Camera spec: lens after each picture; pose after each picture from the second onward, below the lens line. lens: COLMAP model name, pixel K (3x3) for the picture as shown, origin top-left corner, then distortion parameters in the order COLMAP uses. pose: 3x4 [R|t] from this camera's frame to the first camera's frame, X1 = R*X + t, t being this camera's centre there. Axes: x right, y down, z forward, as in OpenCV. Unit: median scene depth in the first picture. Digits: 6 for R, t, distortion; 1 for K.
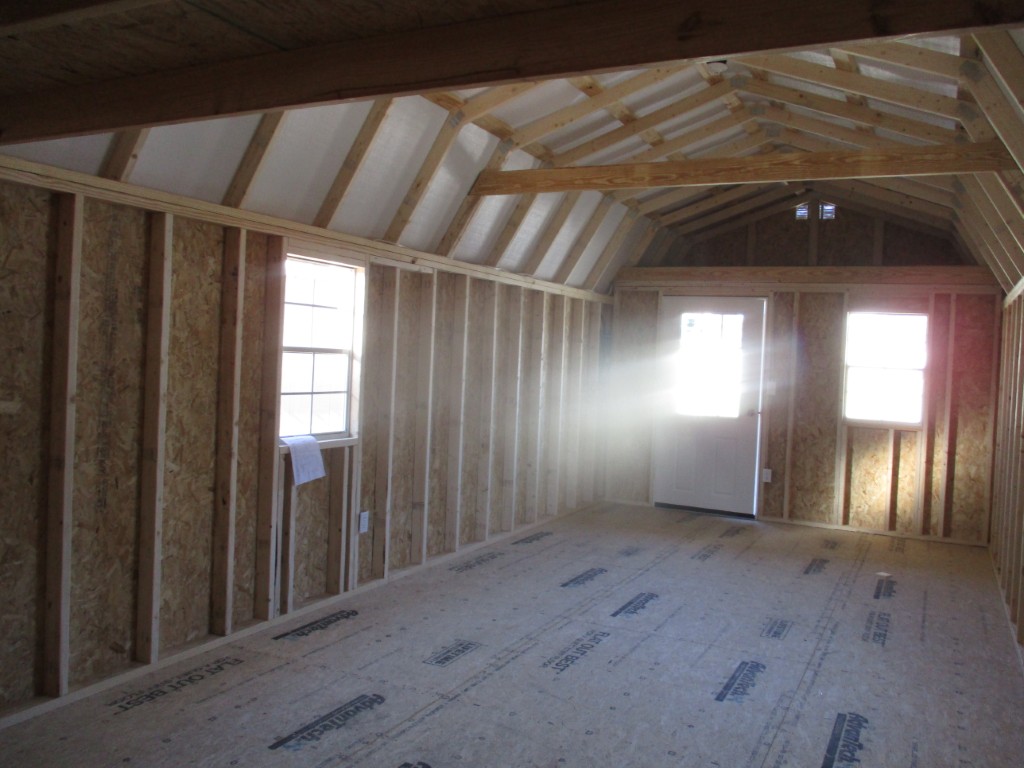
lens RADIAL K [[848.4, 0, 522.5], [0, 848.4, 377.1], [0, 0, 1]] dist [-0.031852, 0.028983]
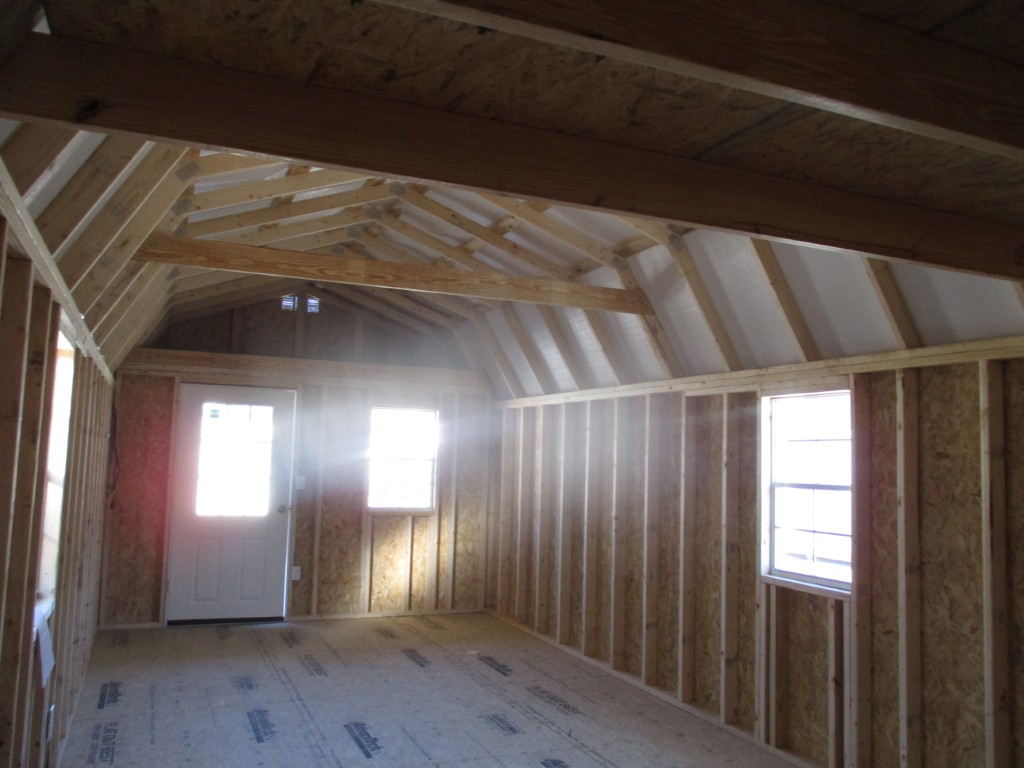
lens RADIAL K [[848.4, 0, 516.2], [0, 848.4, 378.6], [0, 0, 1]] dist [-0.031852, 0.028983]
pose [[0.651659, 0.042096, 0.757343, -0.427983], [0.019221, 0.997222, -0.071968, -0.046116], [-0.758269, 0.061456, 0.649039, 0.249650]]
